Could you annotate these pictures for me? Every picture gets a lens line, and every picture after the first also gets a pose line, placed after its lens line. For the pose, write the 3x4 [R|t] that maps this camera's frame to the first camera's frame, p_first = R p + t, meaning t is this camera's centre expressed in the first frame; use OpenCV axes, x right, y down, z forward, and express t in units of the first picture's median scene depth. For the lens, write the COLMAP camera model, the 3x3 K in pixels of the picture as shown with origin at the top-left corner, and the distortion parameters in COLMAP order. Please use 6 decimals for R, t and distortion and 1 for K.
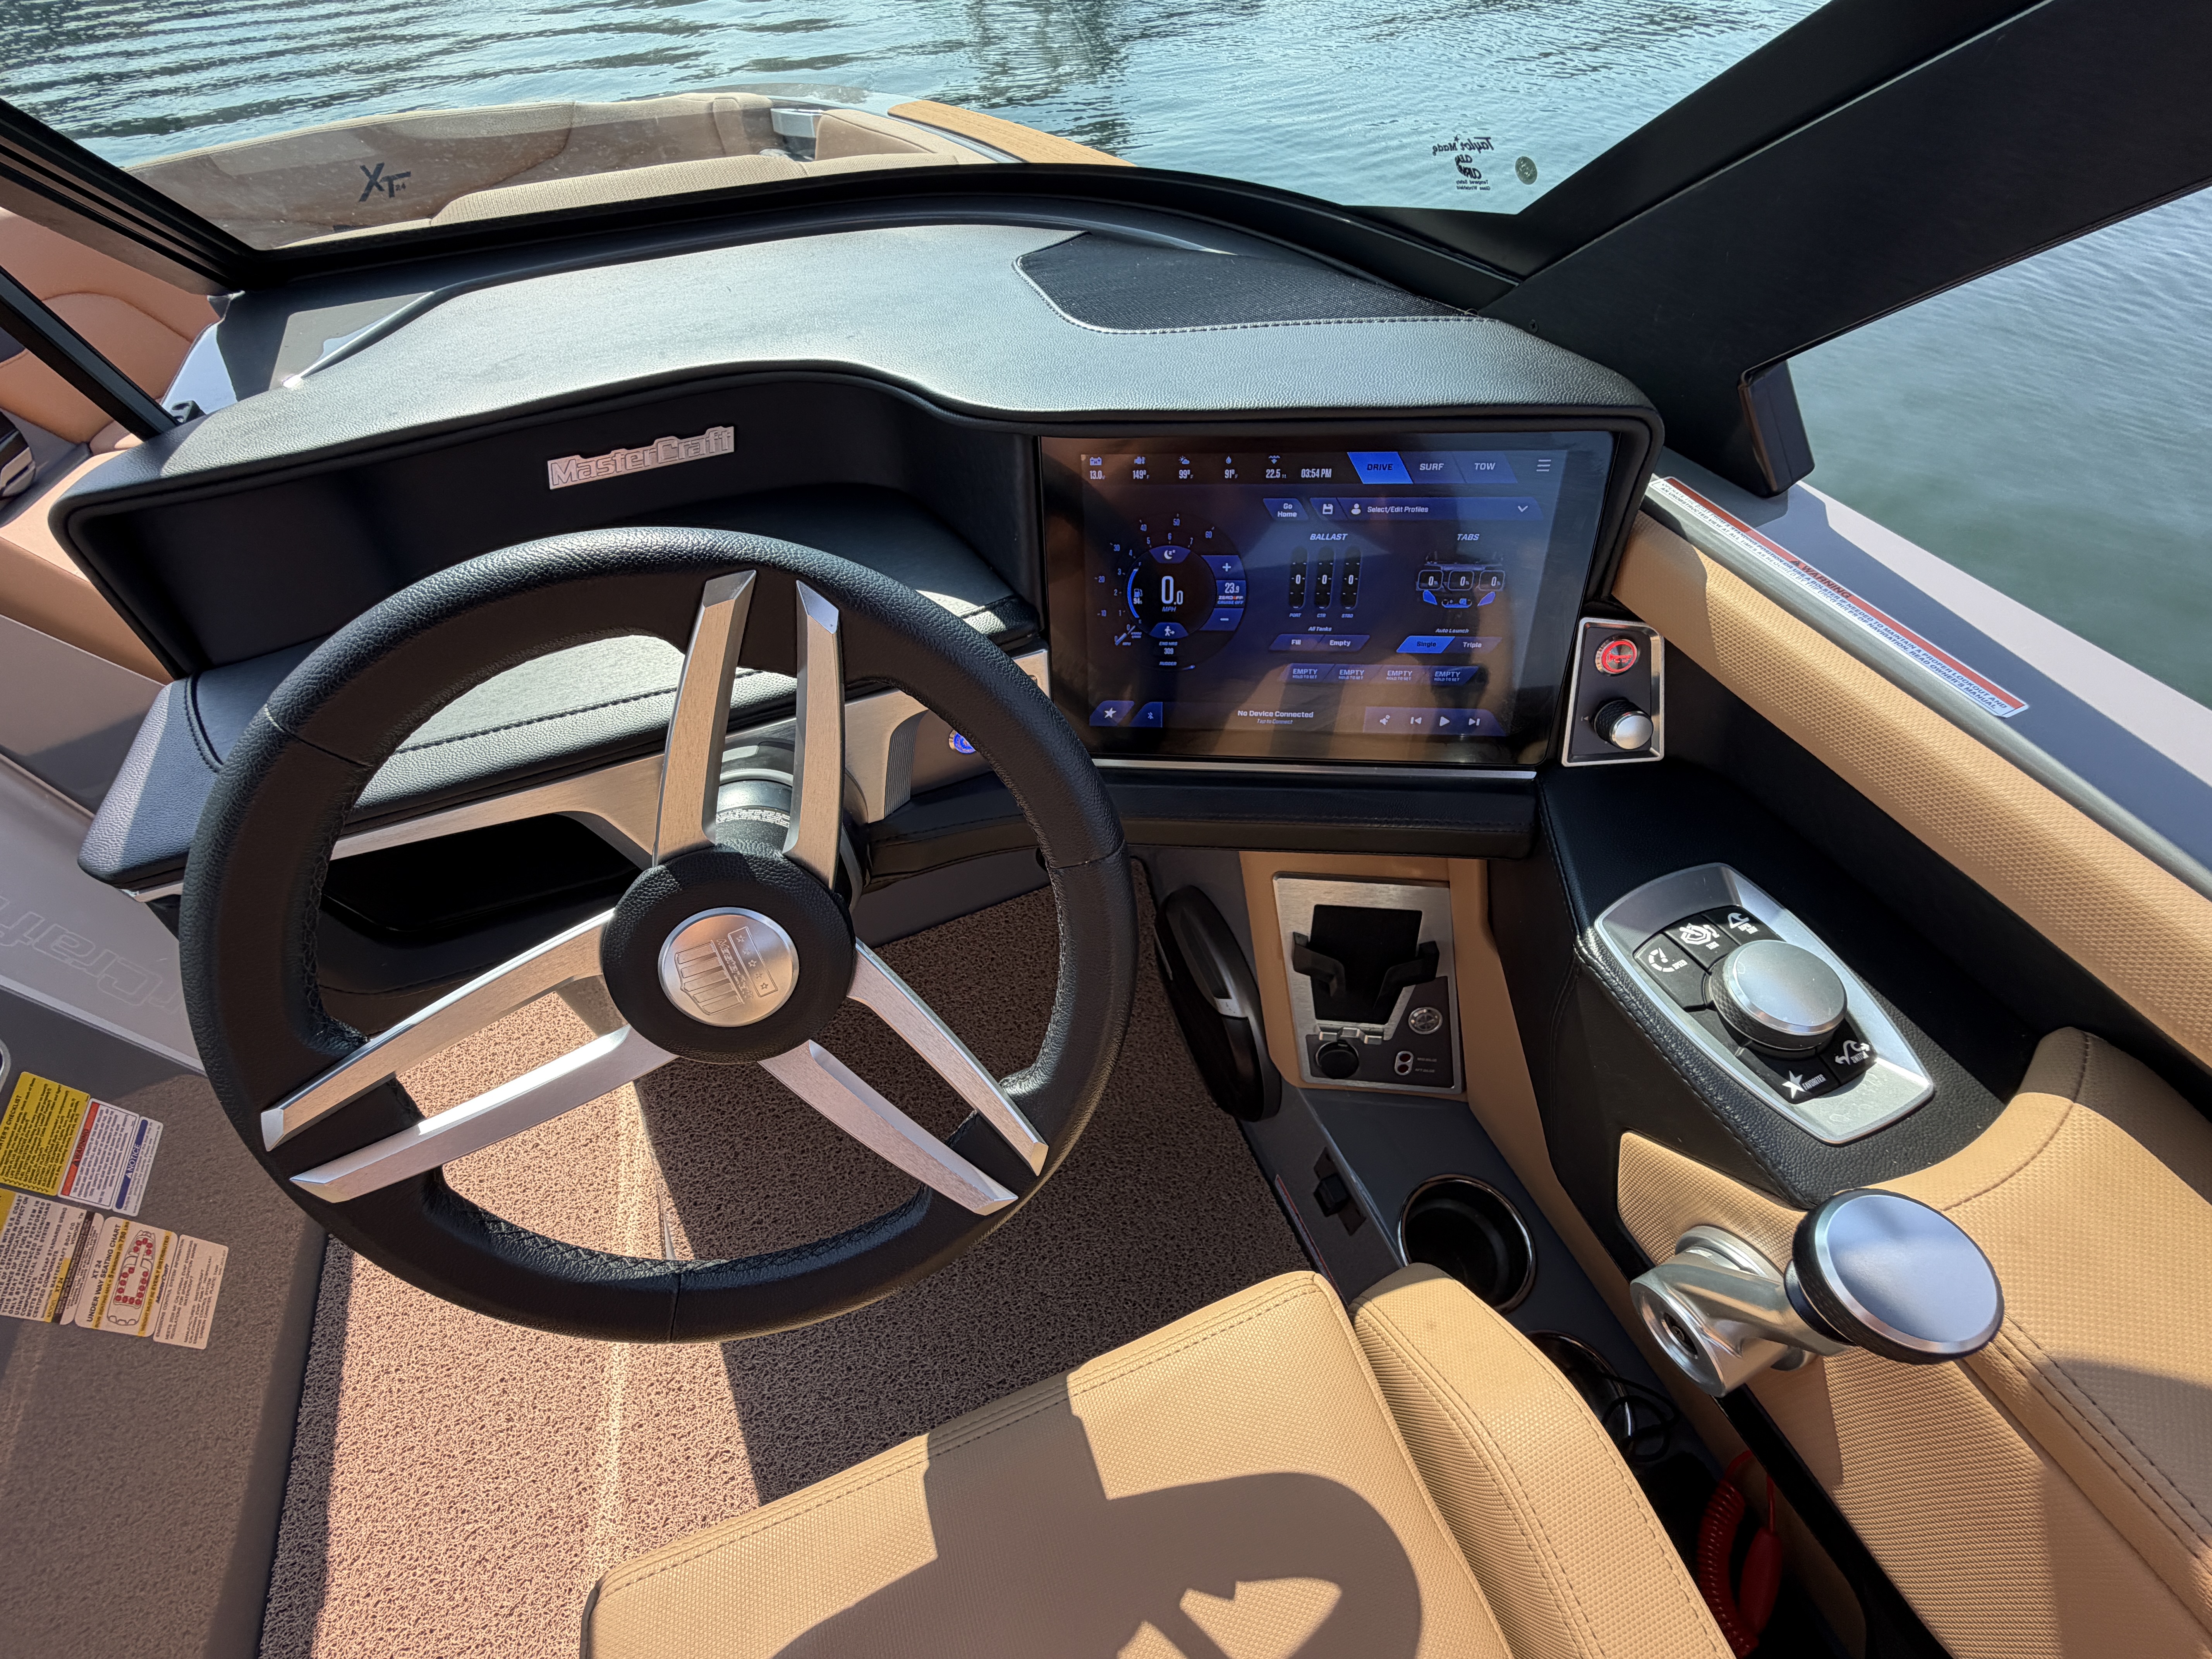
lens RADIAL K [[883.0, 0, 1106.0], [0, 883.0, 829.5], [0, 0, 1]] dist [-0.001754, -0.000198]
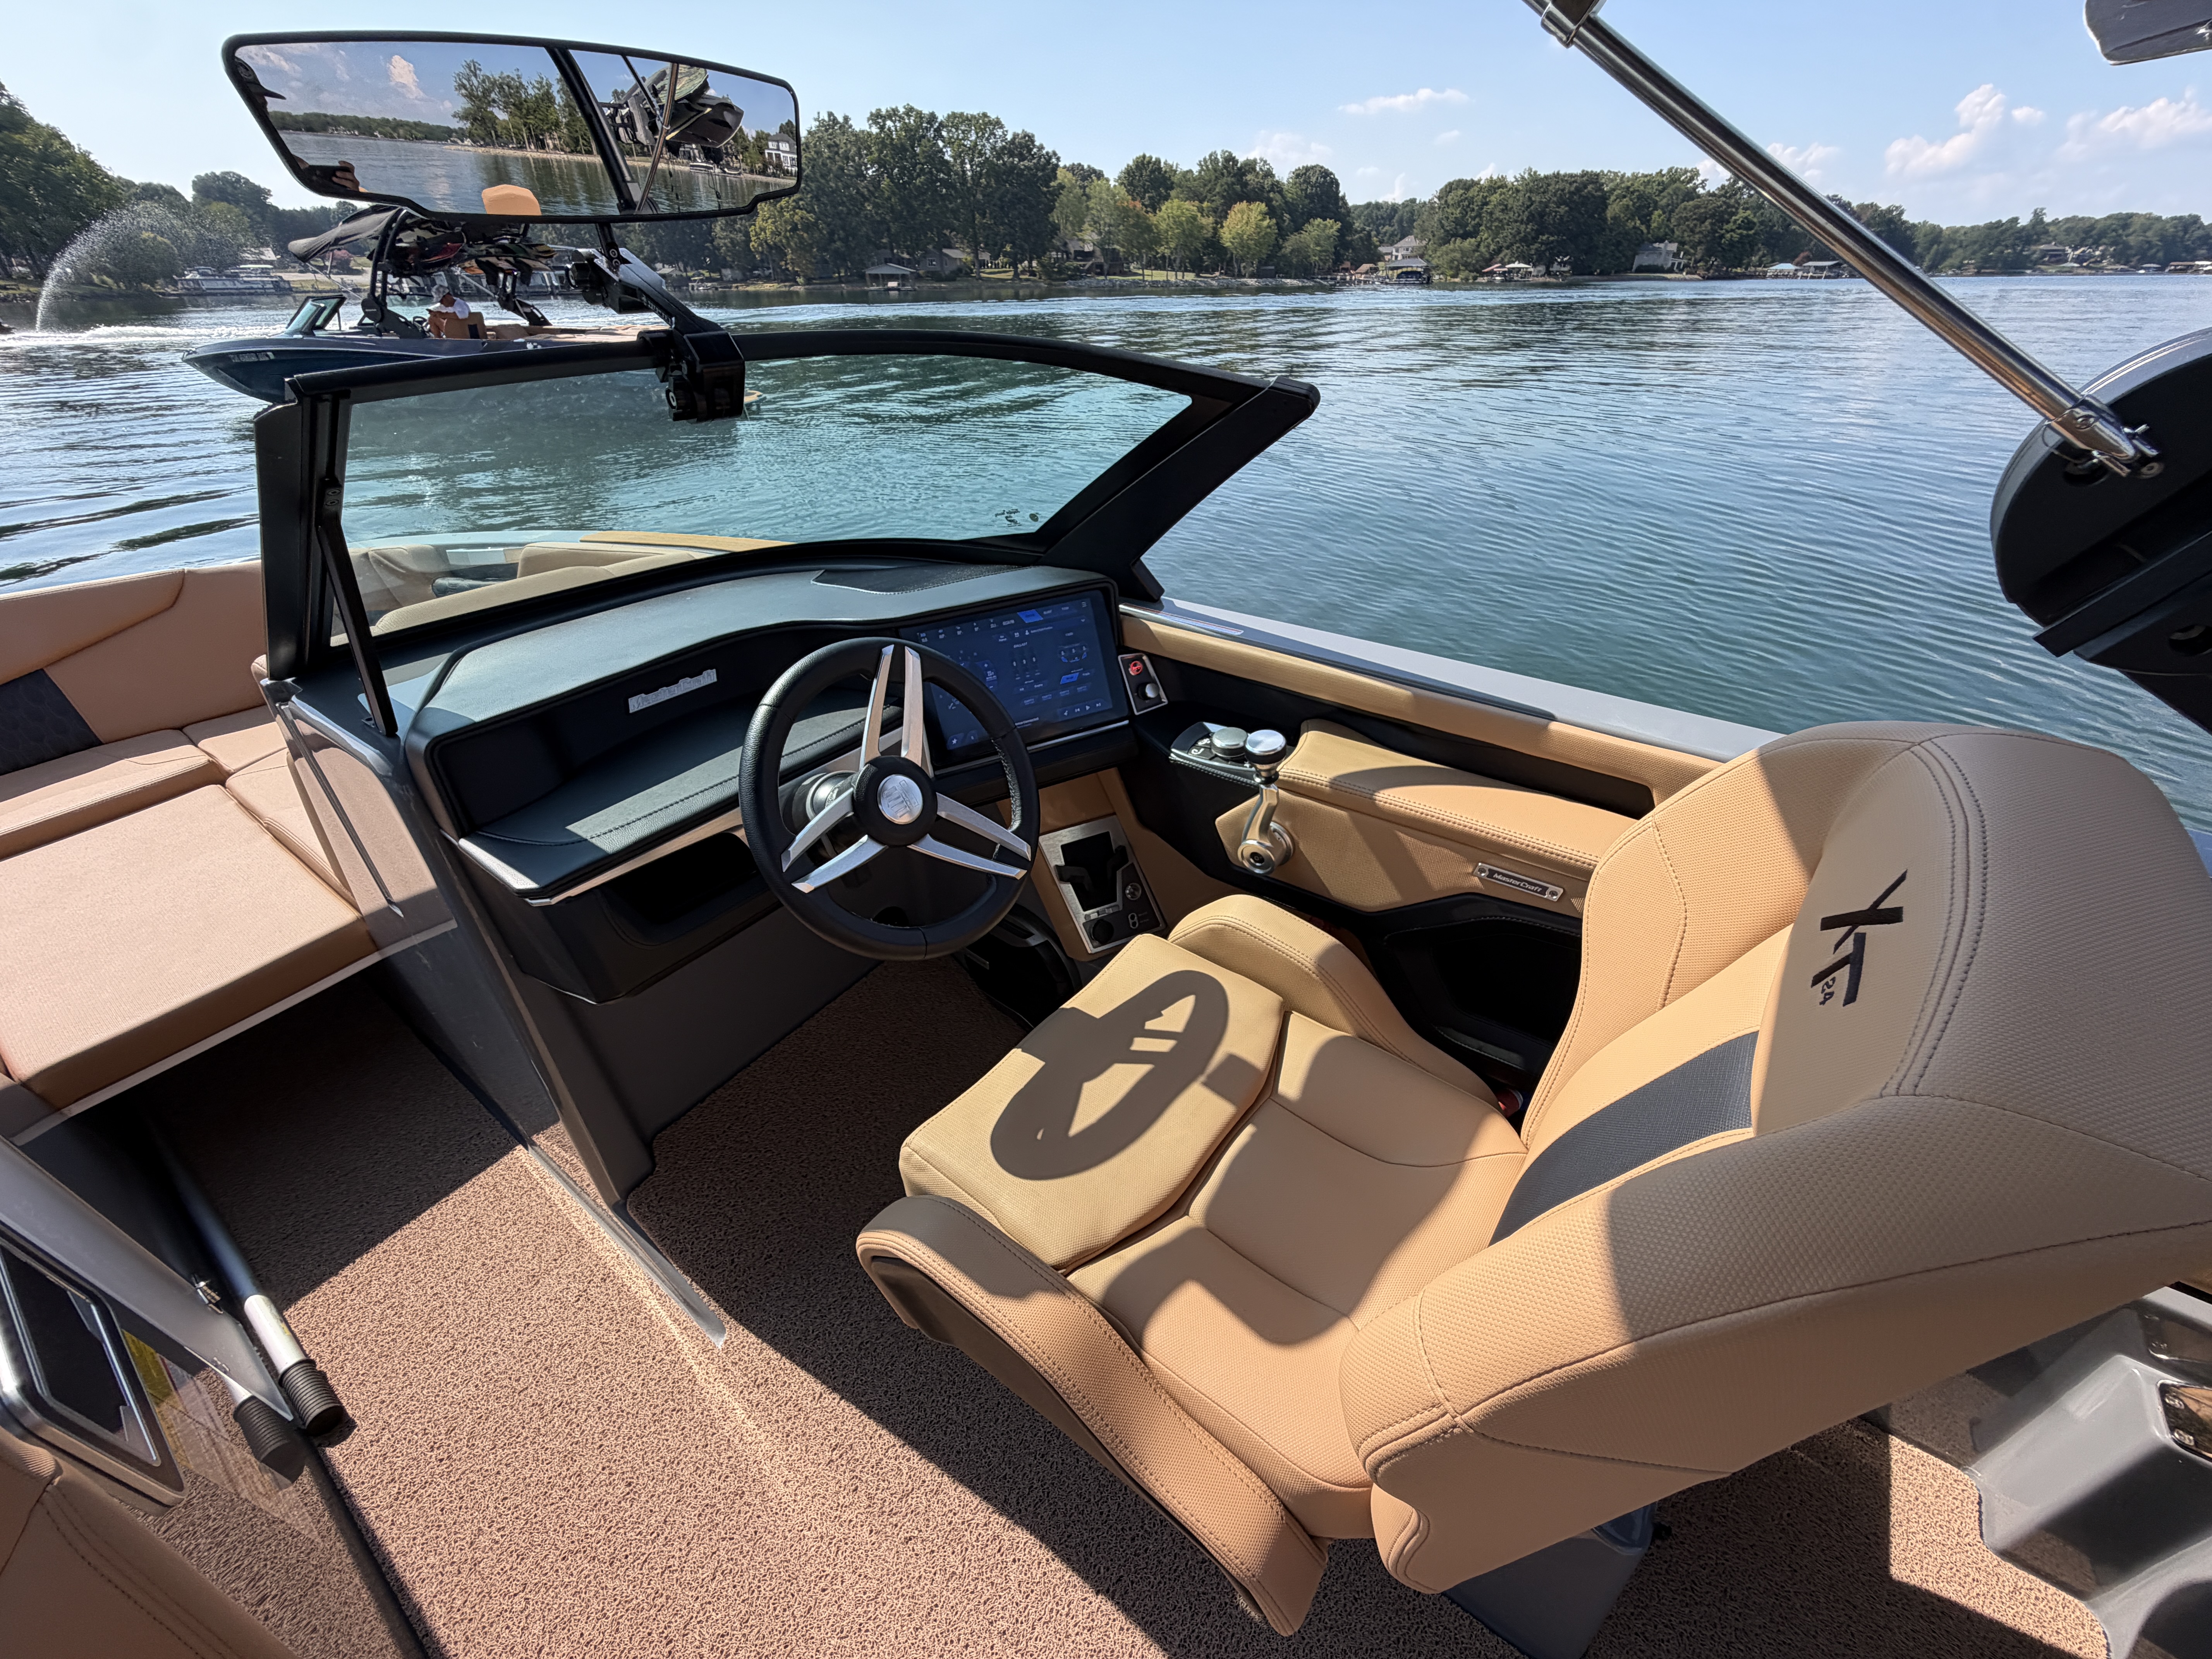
lens RADIAL K [[883.0, 0, 1106.0], [0, 883.0, 829.5], [0, 0, 1]] dist [-0.001754, -0.000198]
pose [[0.837350, -0.272932, 0.473660, -0.864406], [0.410640, 0.885984, -0.215421, 0.761659], [-0.360860, 0.374887, 0.853956, -1.018198]]
